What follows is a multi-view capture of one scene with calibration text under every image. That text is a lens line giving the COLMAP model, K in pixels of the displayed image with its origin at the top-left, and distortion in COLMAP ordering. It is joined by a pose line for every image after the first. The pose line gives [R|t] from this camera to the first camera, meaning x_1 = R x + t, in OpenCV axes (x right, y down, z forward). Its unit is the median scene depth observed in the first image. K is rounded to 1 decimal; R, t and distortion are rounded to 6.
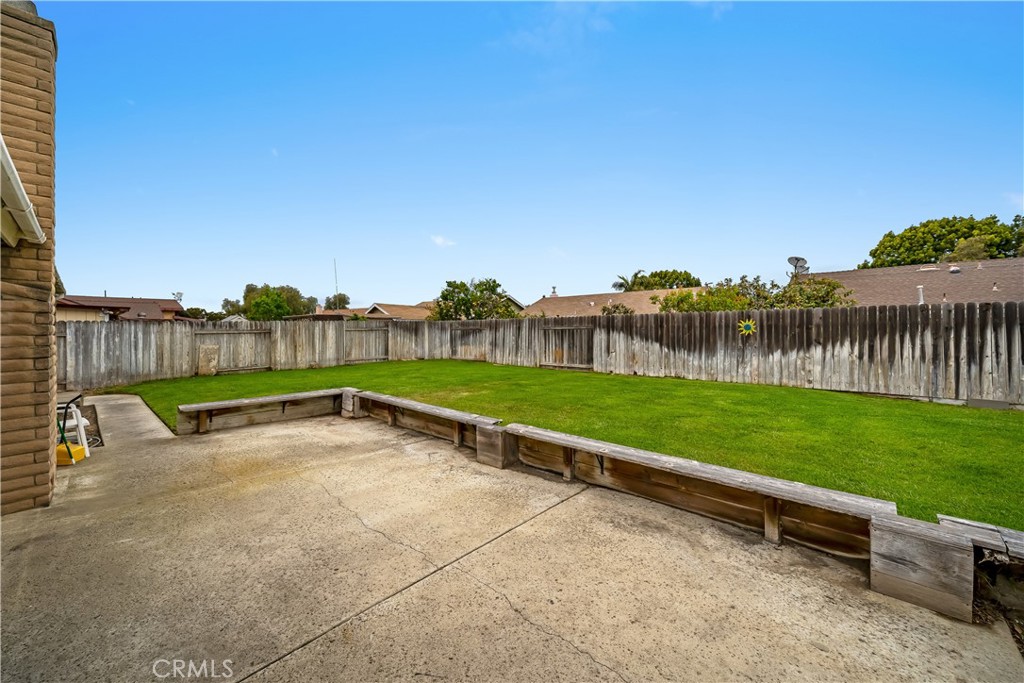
lens RADIAL K [[392.0, 0, 503.6], [0, 392.0, 332.7], [0, 0, 1]] dist [0.000120, -0.000084]
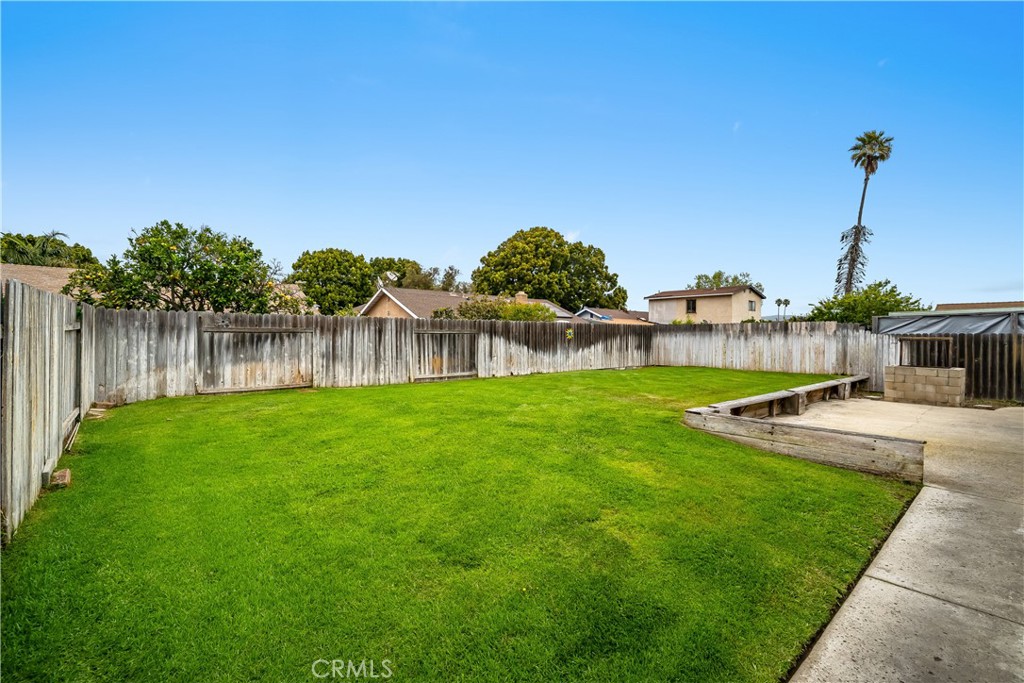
lens RADIAL K [[472.1, 0, 511.5], [0, 472.1, 341.2], [0, 0, 1]] dist [-0.003298, -0.000066]
pose [[0.086784, -0.005449, 0.996212, -0.940013], [0.002745, 0.999983, 0.005231, 0.003362], [-0.996223, 0.002280, 0.086798, 0.832988]]
